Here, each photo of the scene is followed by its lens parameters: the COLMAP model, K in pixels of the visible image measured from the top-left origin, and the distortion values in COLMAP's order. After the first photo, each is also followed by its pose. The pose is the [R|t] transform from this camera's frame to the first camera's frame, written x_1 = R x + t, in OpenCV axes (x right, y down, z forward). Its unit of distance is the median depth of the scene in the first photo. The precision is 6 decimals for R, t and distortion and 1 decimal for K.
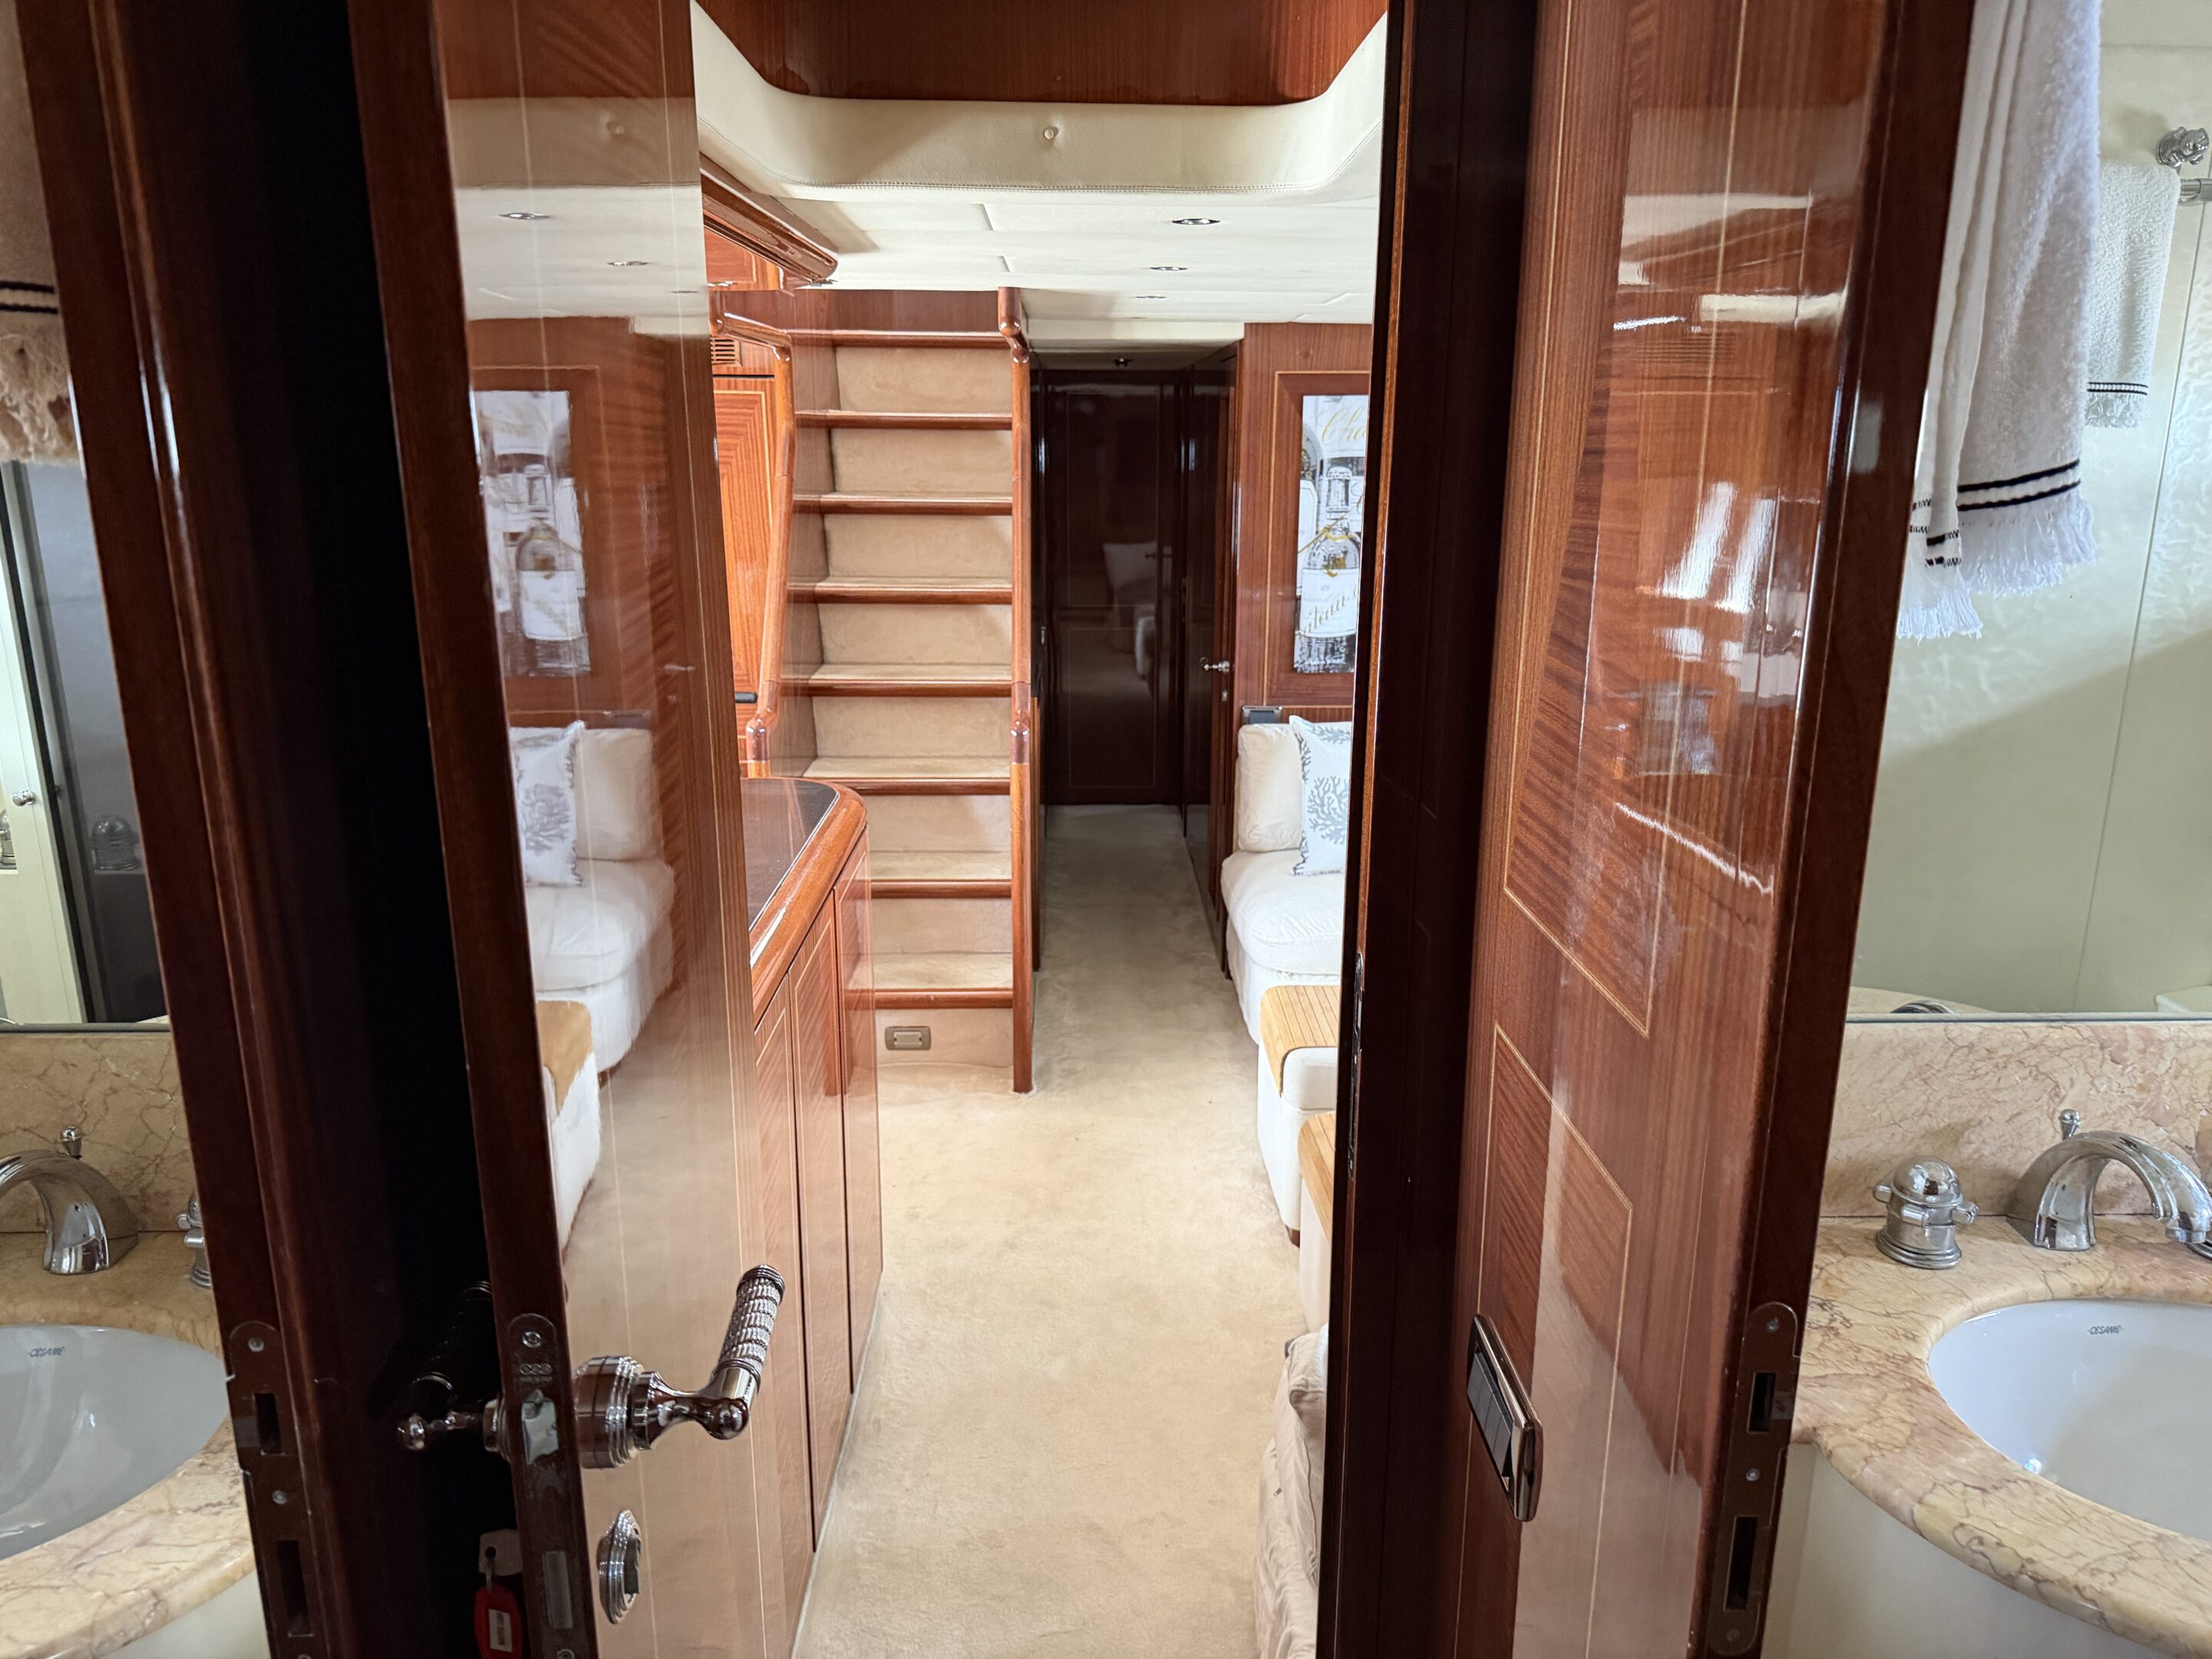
lens RADIAL K [[1566.4, 0, 1115.0], [0, 1566.4, 826.5], [0, 0, 1]] dist [0.063416, -0.081479]
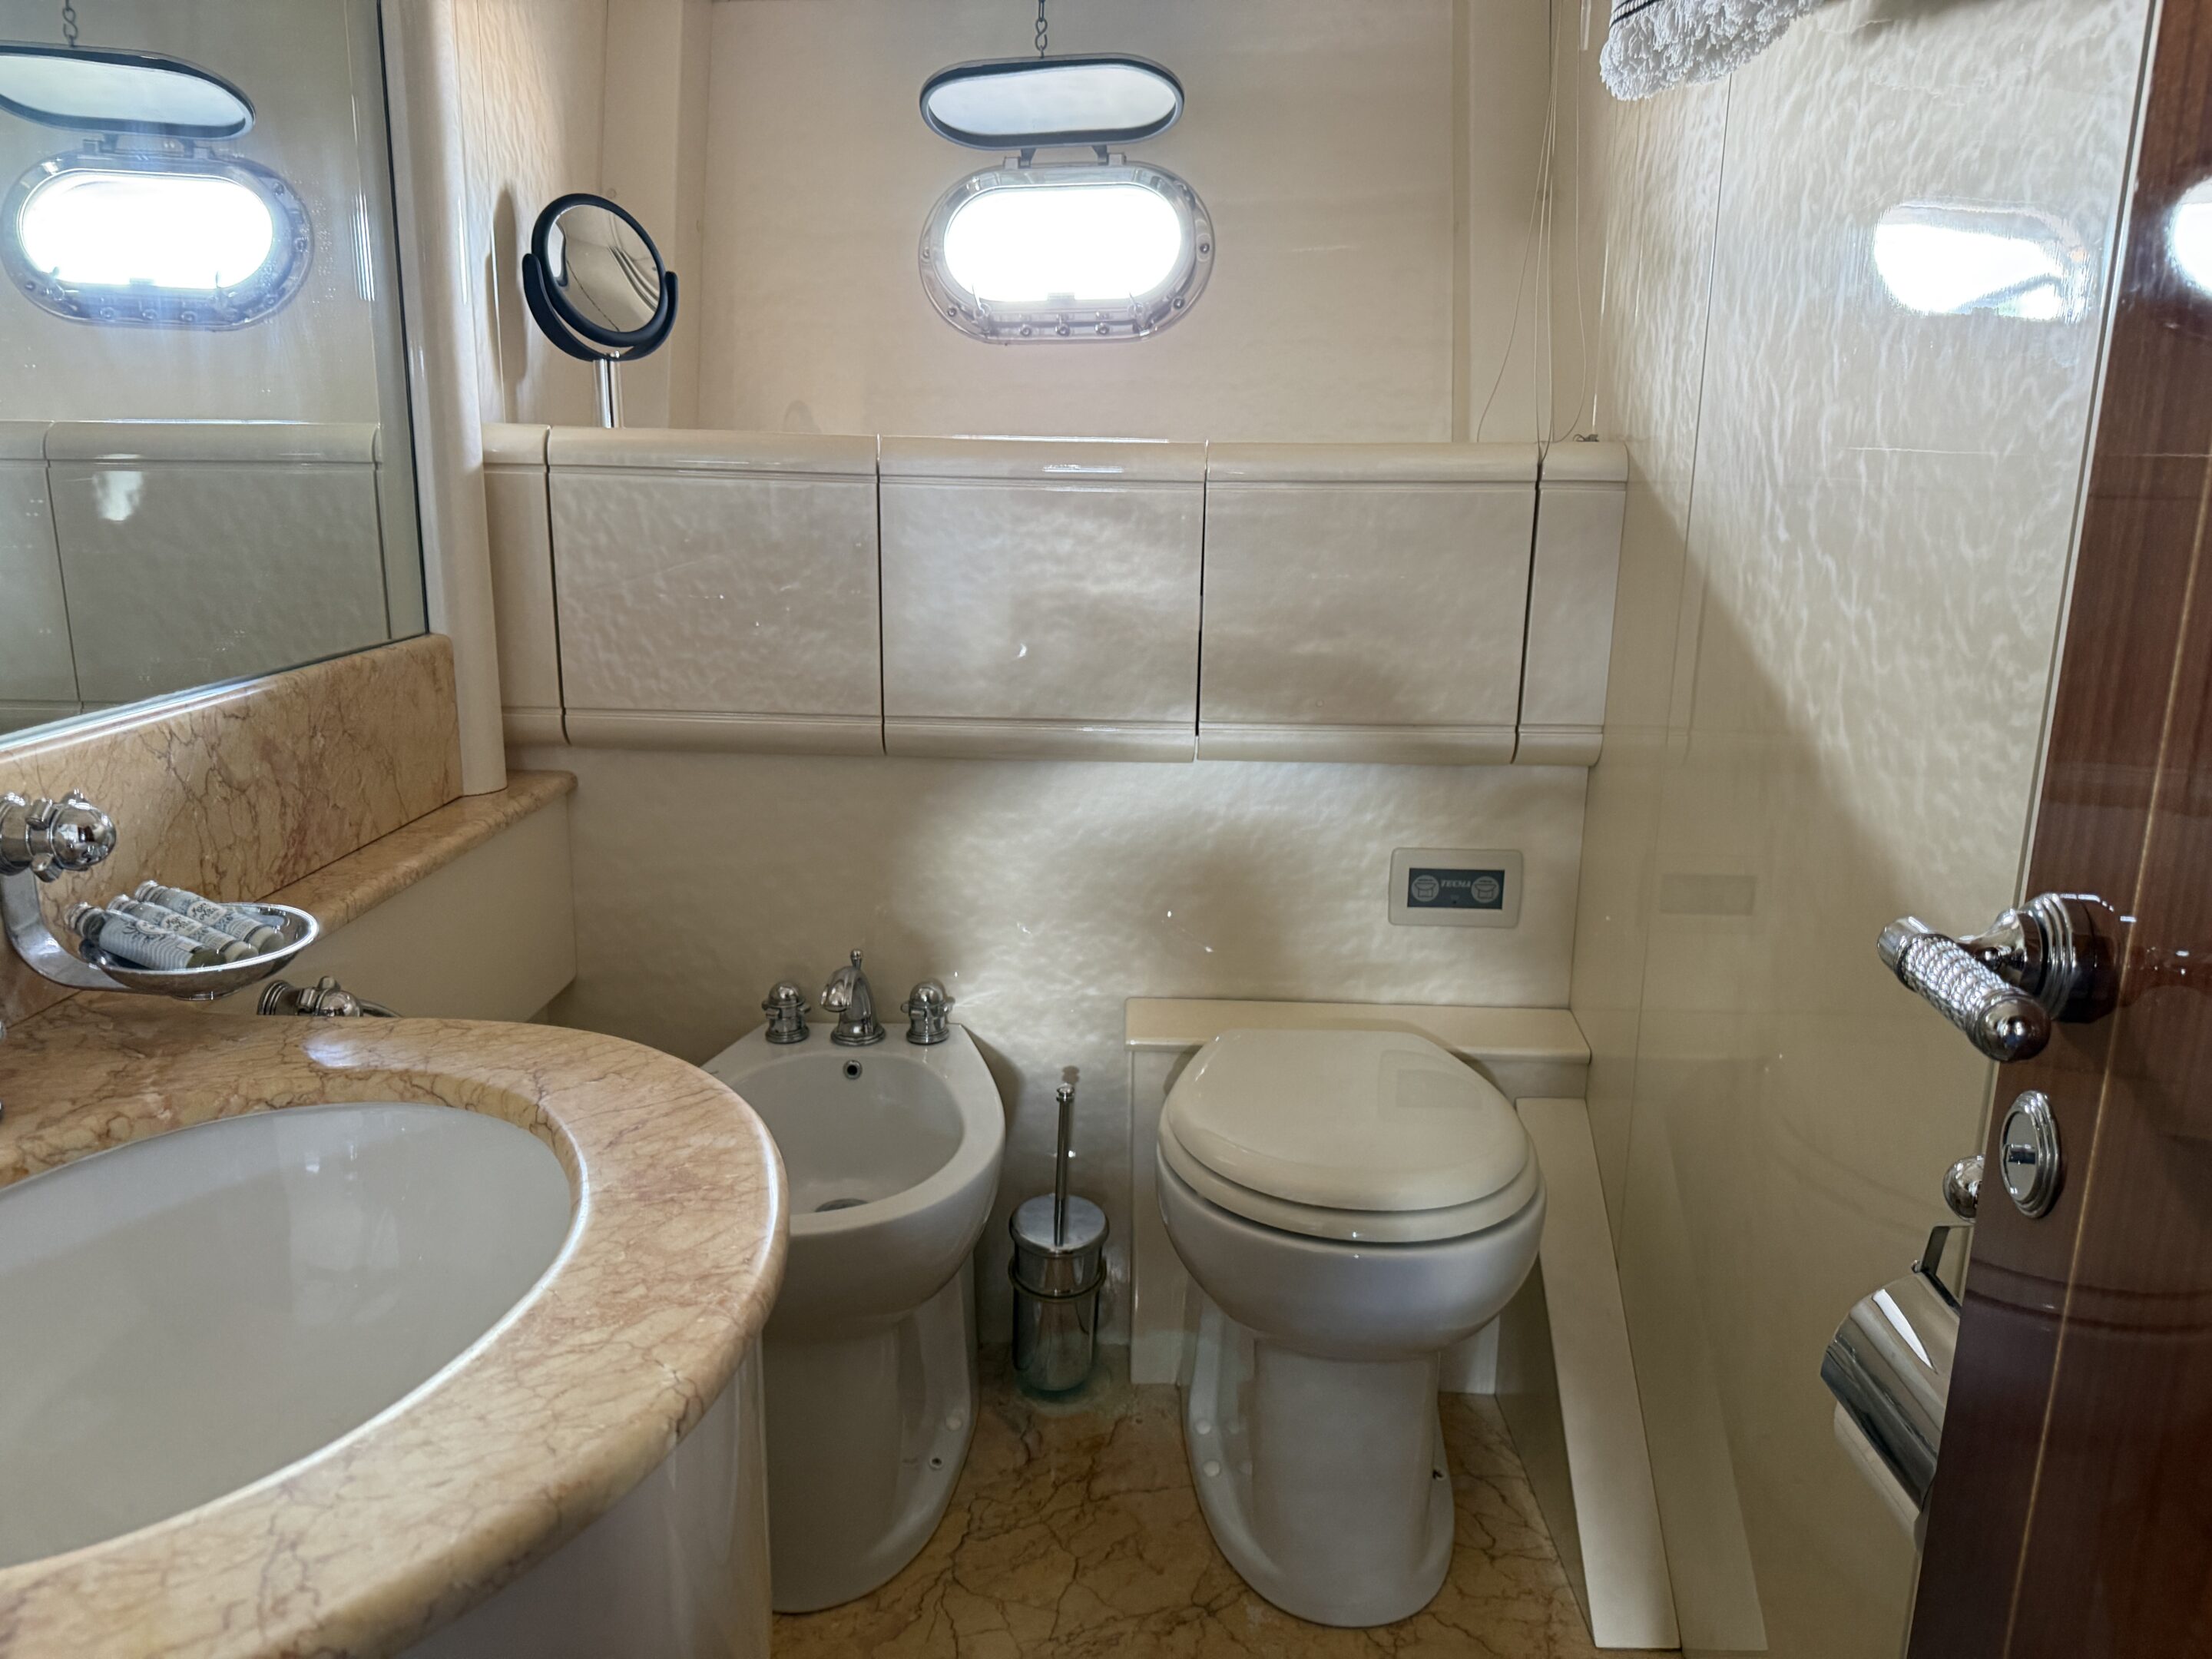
lens RADIAL K [[1566.4, 0, 1093.2], [0, 1566.4, 811.1], [0, 0, 1]] dist [0.063416, -0.081479]
pose [[0.044204, -0.225482, 0.973244, 0.122767], [0.235554, 0.949081, 0.209185, 0.120717], [-0.970855, 0.220005, 0.095066, 0.447993]]
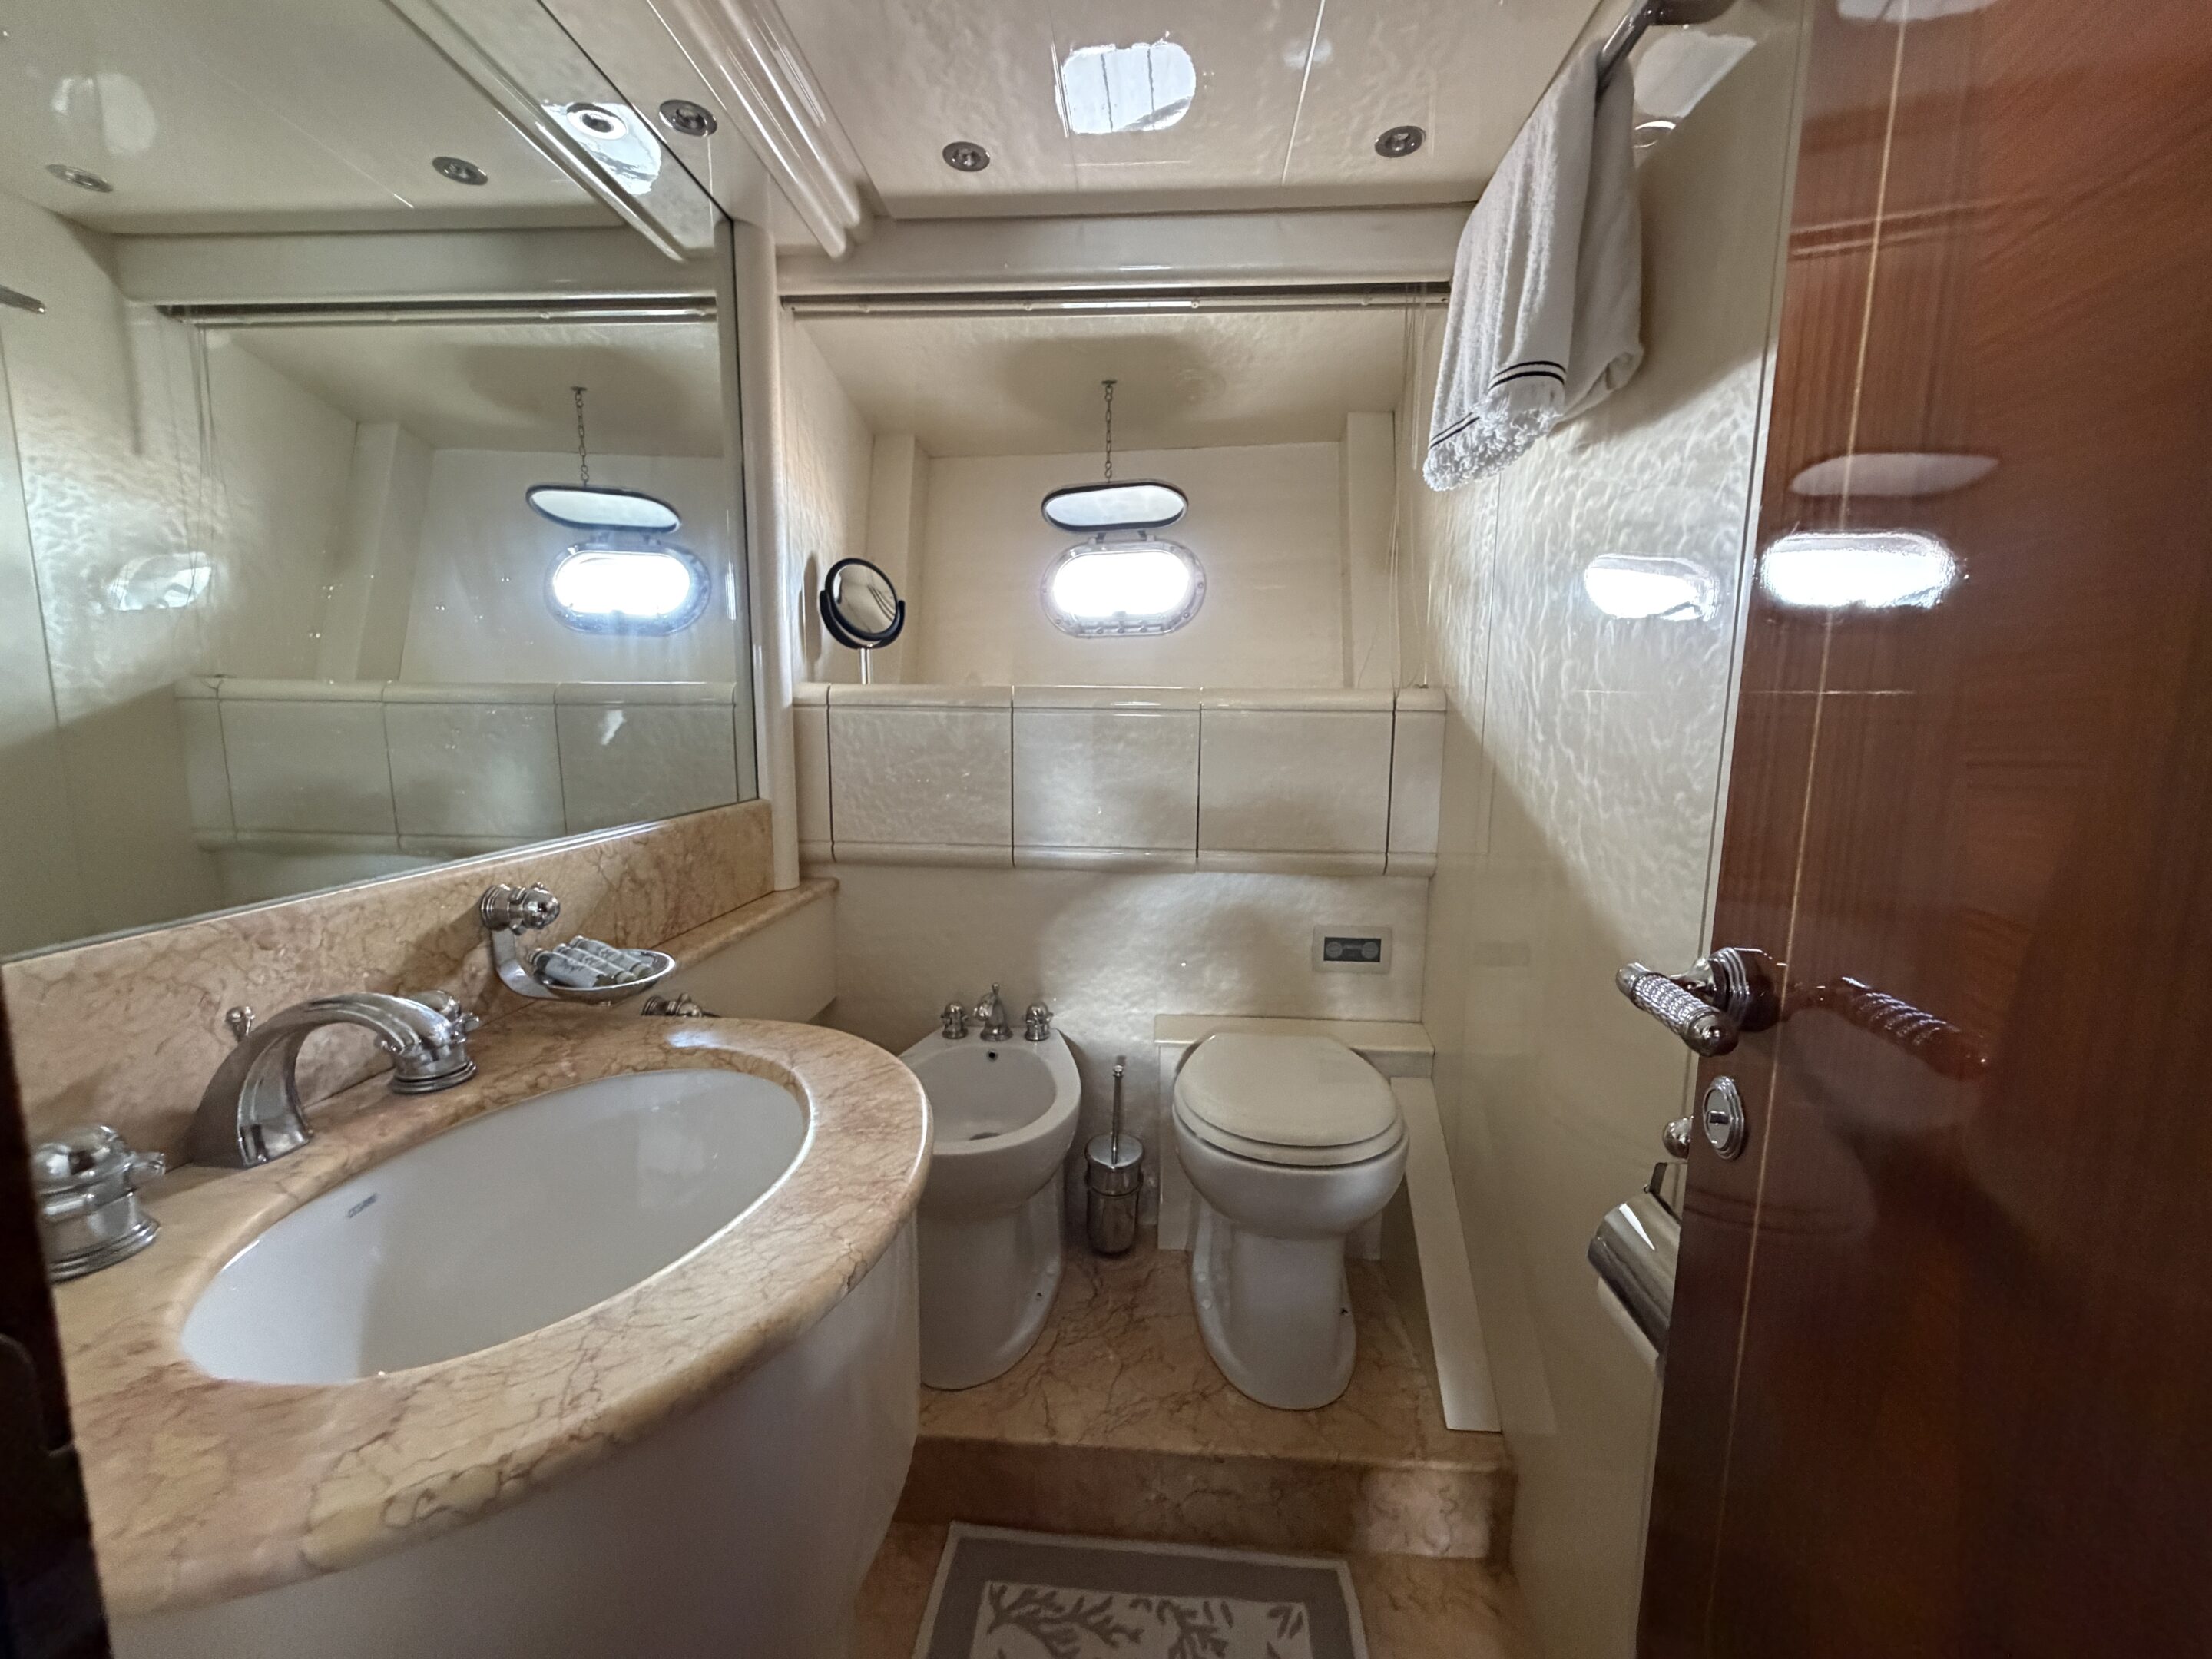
lens RADIAL K [[879.8, 0, 1104.9], [0, 879.8, 830.7], [0, 0, 1]] dist [-0.001672, 0.000102]
pose [[0.091677, -0.137621, 0.986233, 0.170271], [0.239840, 0.964299, 0.112265, 0.143851], [-0.966474, 0.226246, 0.121411, 0.440058]]
